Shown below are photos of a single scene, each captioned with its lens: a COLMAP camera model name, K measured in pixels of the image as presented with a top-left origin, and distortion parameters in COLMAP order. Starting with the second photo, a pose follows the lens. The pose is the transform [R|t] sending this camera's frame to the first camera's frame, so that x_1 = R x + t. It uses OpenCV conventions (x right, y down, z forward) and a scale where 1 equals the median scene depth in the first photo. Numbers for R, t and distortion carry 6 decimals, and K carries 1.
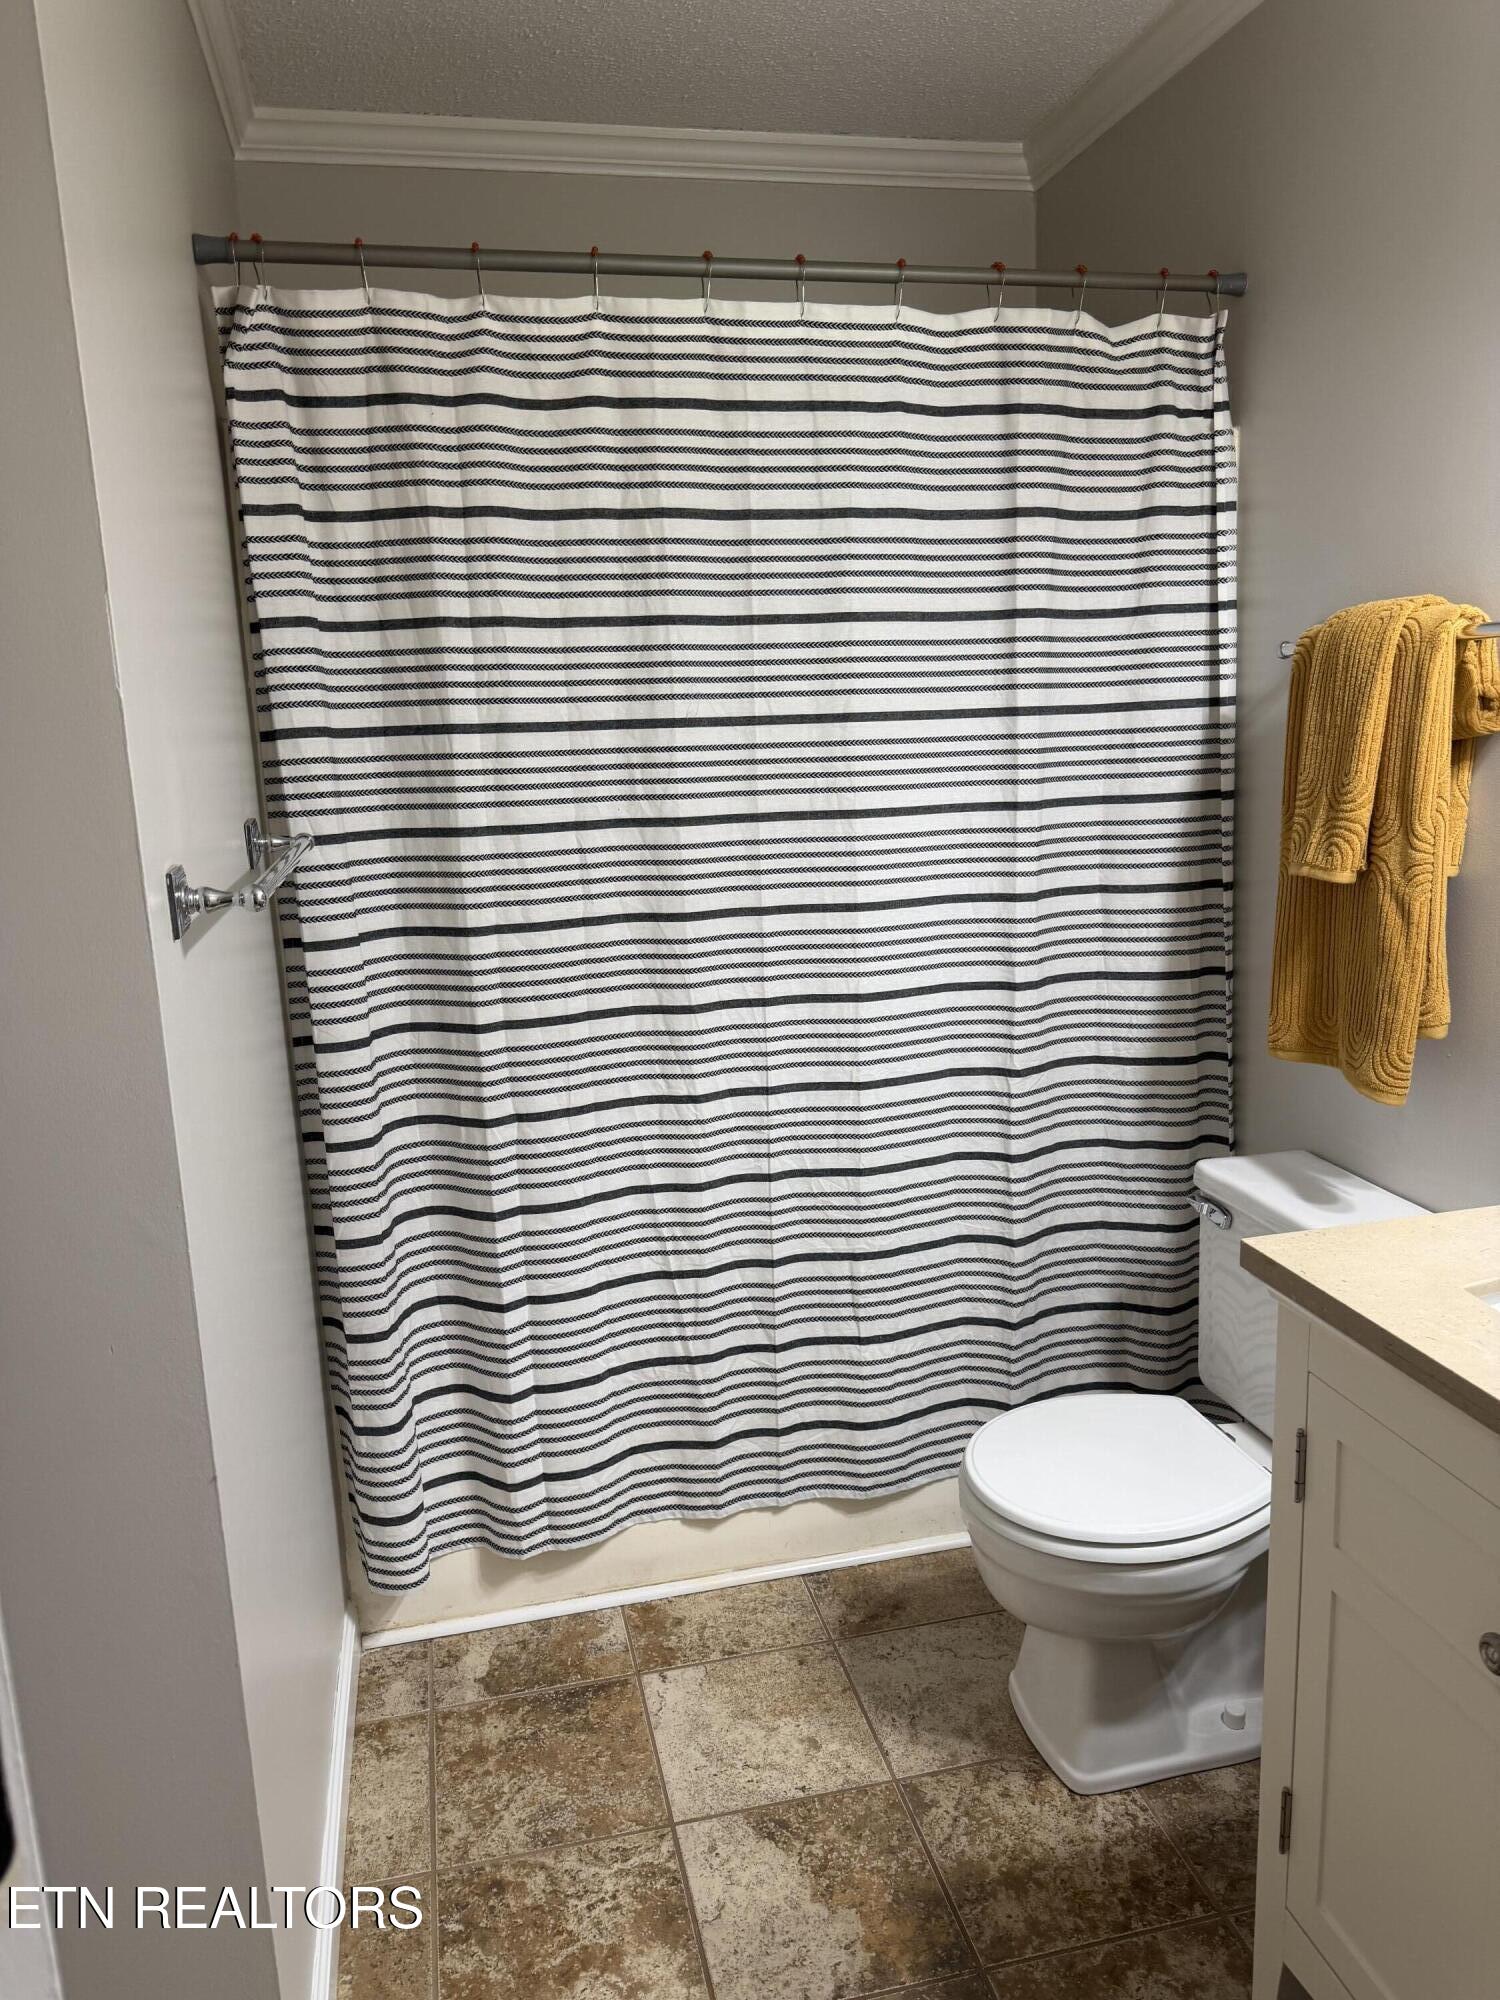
lens RADIAL K [[1430.1, 0, 747.9], [0, 1430.1, 1013.0], [0, 0, 1]] dist [0.065530, -0.089535]
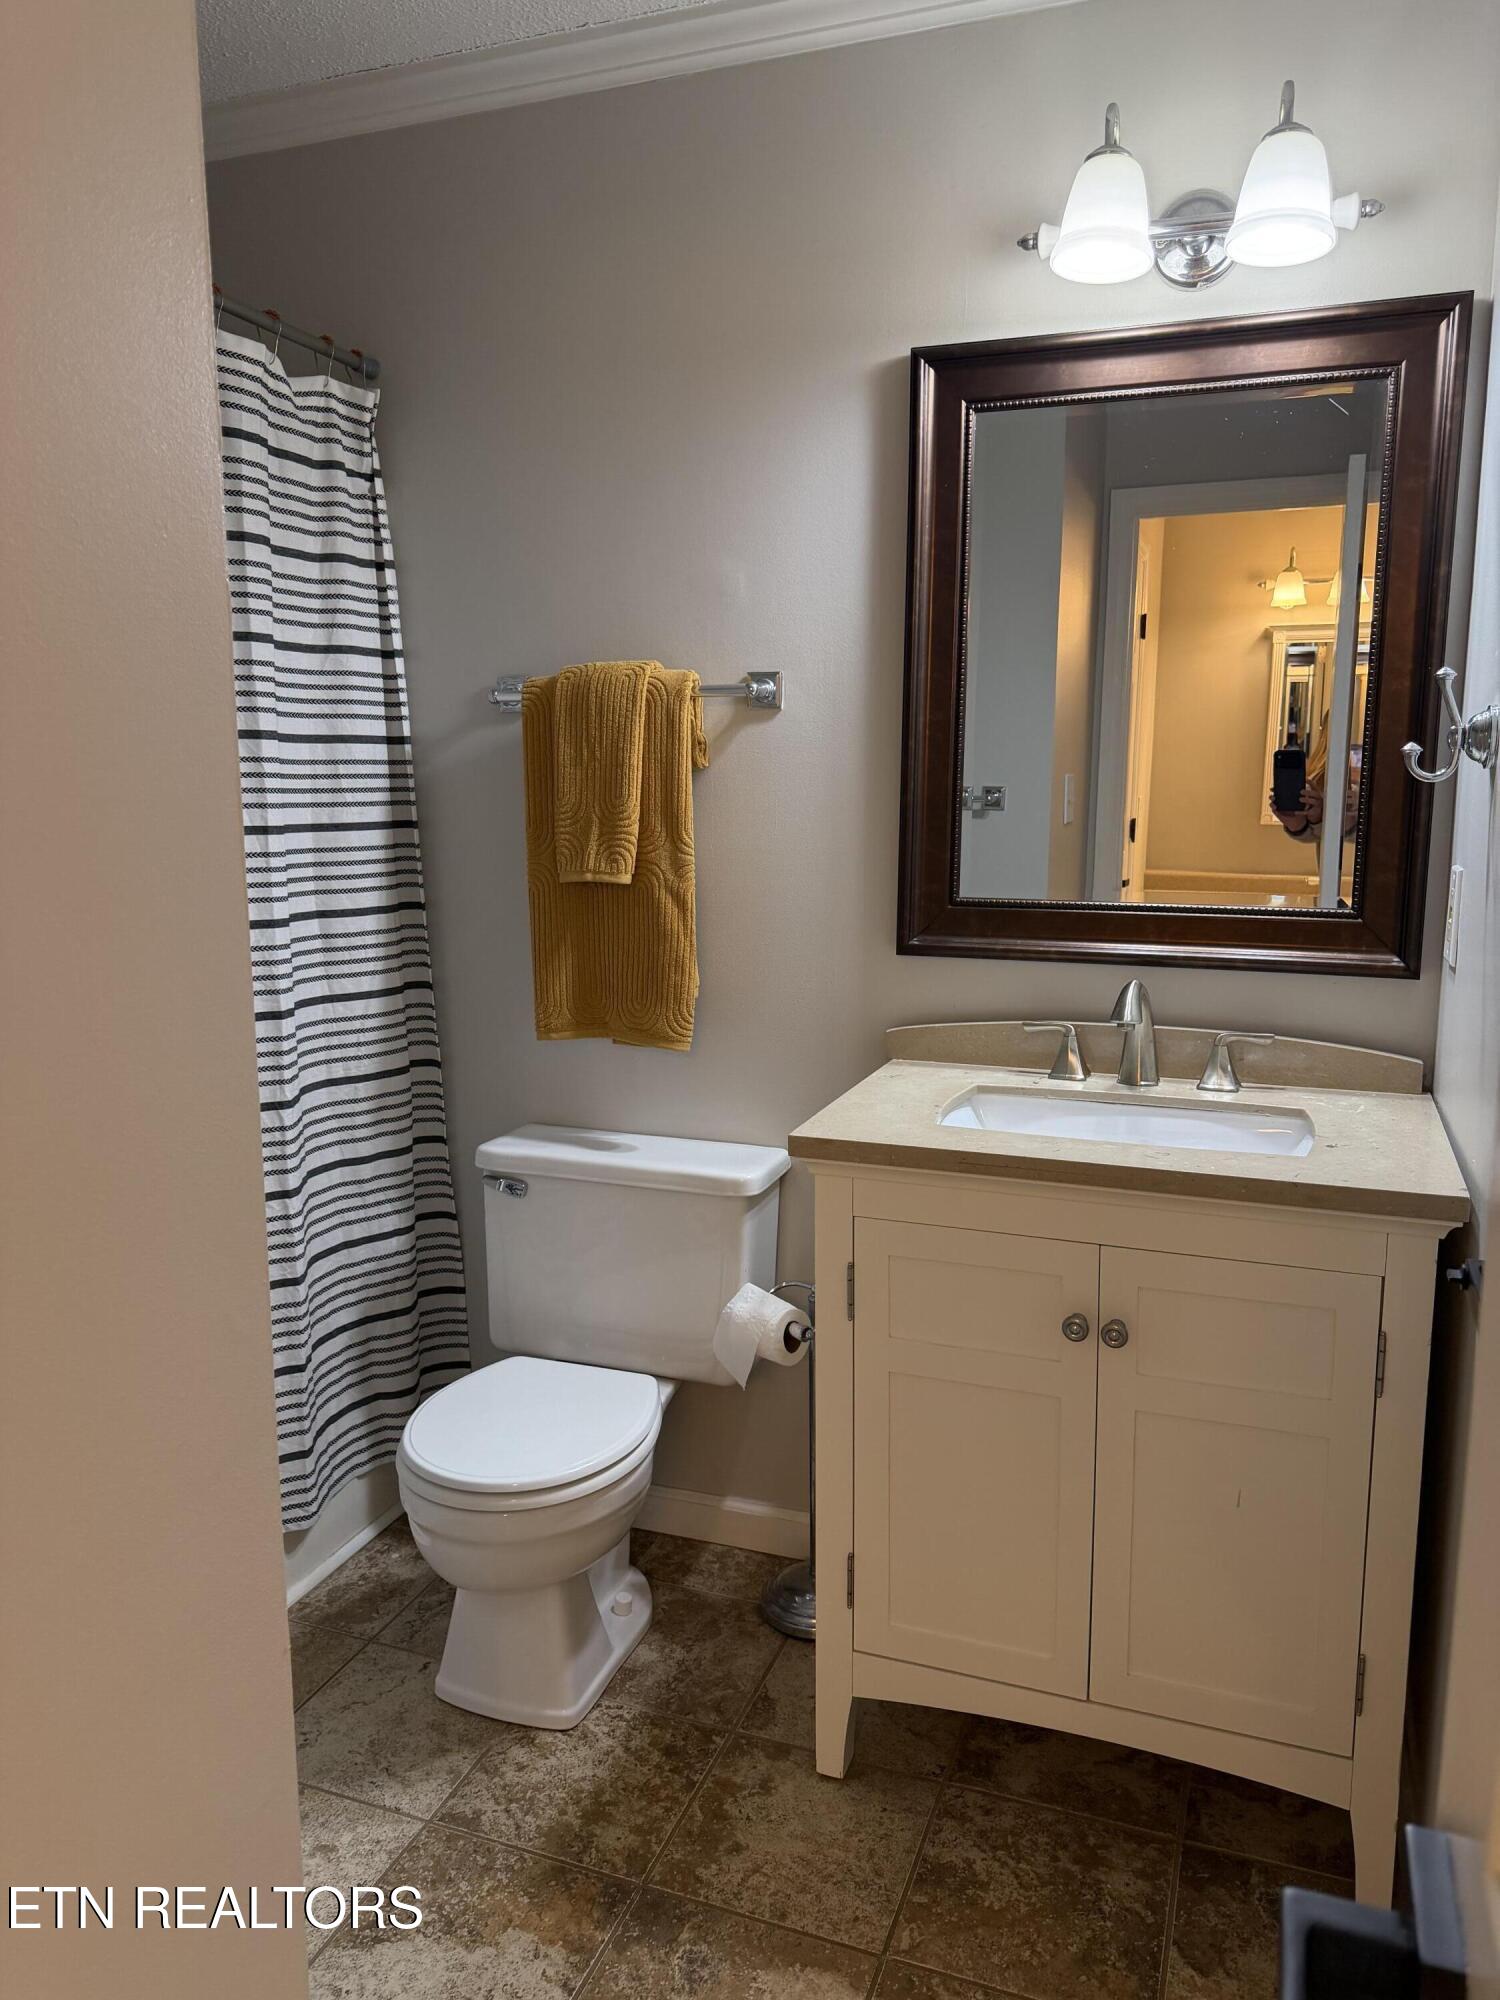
lens RADIAL K [[1430.1, 0, 757.8], [0, 1430.1, 1010.8], [0, 0, 1]] dist [0.065530, -0.089535]
pose [[0.537663, -0.098103, 0.837433, -0.466847], [0.154289, 0.987885, 0.016669, 0.012616], [-0.828923, 0.120244, 0.546286, 0.197533]]
